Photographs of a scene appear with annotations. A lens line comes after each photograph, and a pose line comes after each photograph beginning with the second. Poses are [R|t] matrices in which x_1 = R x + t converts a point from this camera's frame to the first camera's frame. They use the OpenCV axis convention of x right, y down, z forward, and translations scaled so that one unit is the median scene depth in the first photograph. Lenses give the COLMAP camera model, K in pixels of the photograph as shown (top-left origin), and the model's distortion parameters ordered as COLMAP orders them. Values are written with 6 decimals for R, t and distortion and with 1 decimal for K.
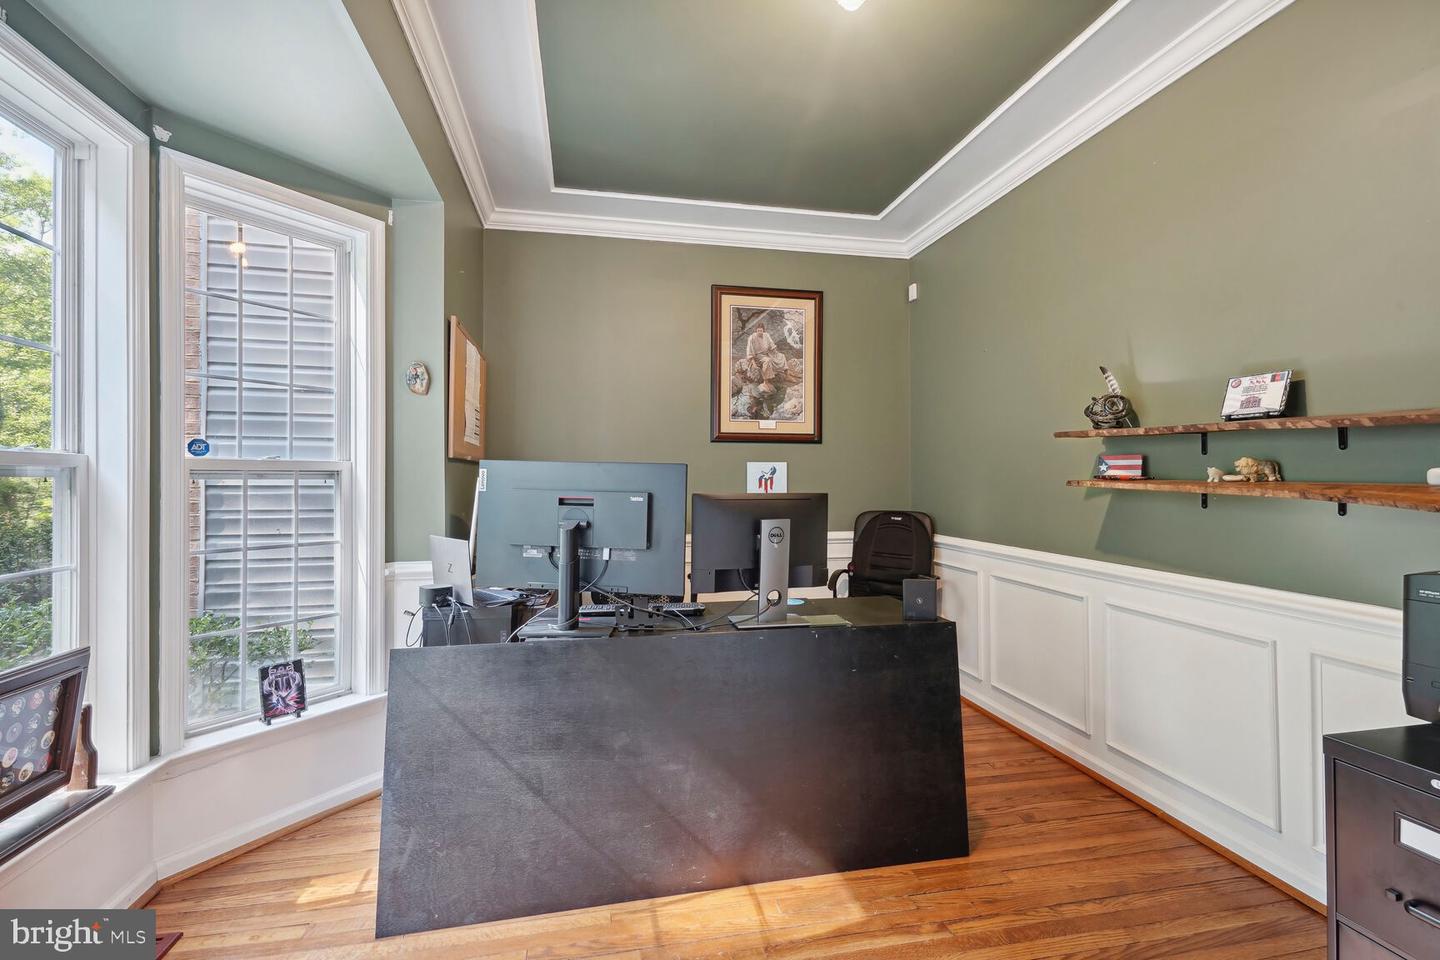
lens RADIAL K [[641.4, 0, 720.0], [0, 641.4, 480.0], [0, 0, 1]] dist [0.009956, -0.000308]
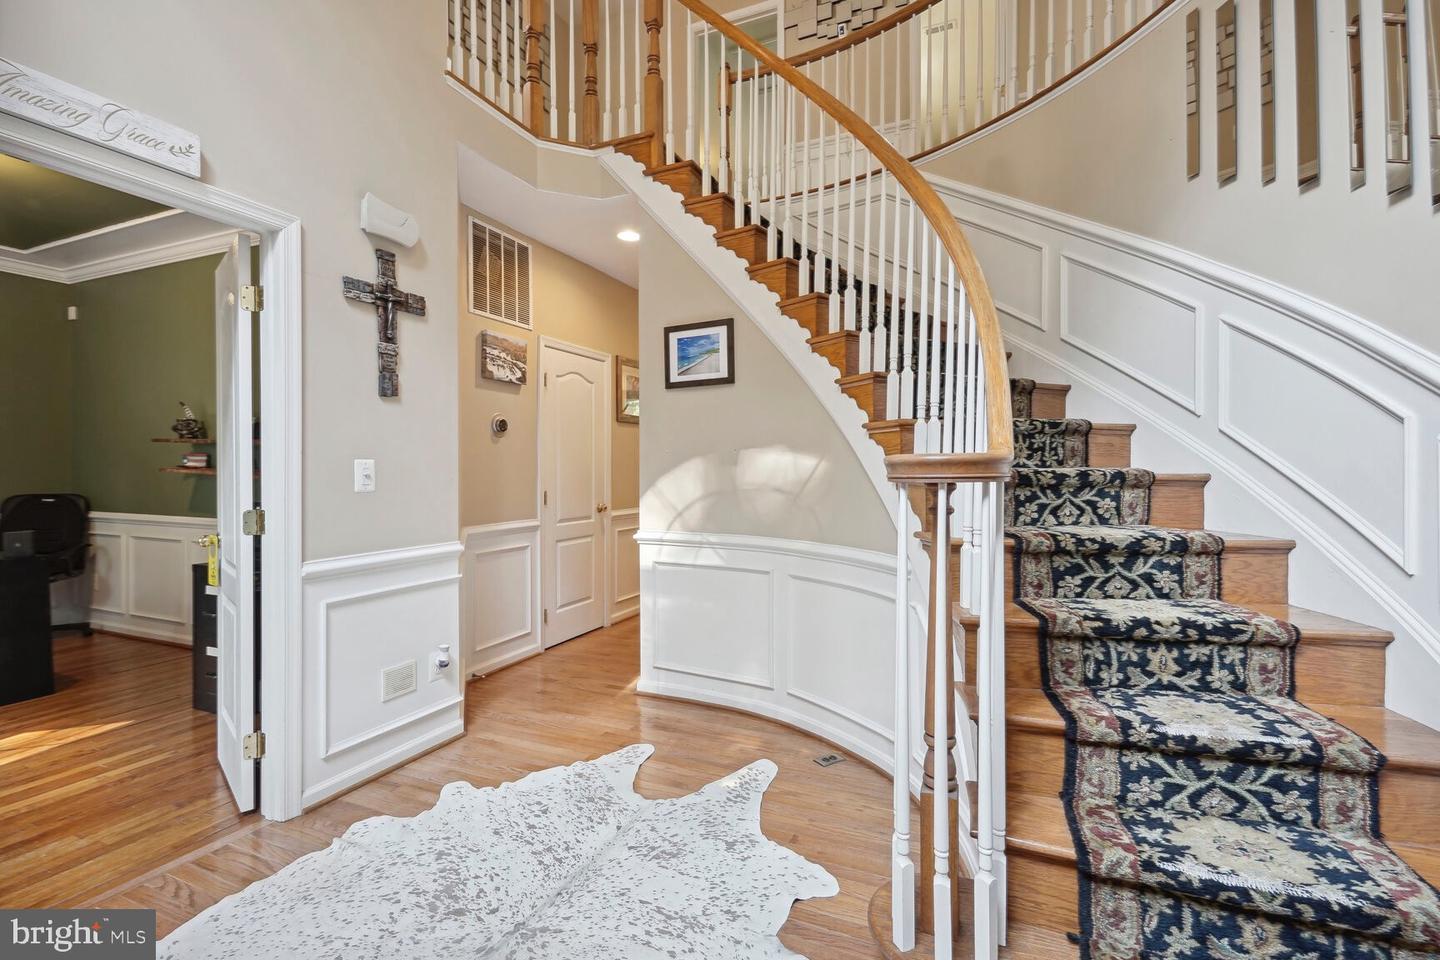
lens RADIAL K [[671.5, 0, 719.3], [0, 671.5, 462.7], [0, 0, 1]] dist [-0.000483, -0.000325]
pose [[0.586304, 0.008946, 0.810042, -0.009130], [-0.002345, 0.999954, -0.009346, -0.001093], [-0.810088, 0.003579, 0.586298, -0.892989]]
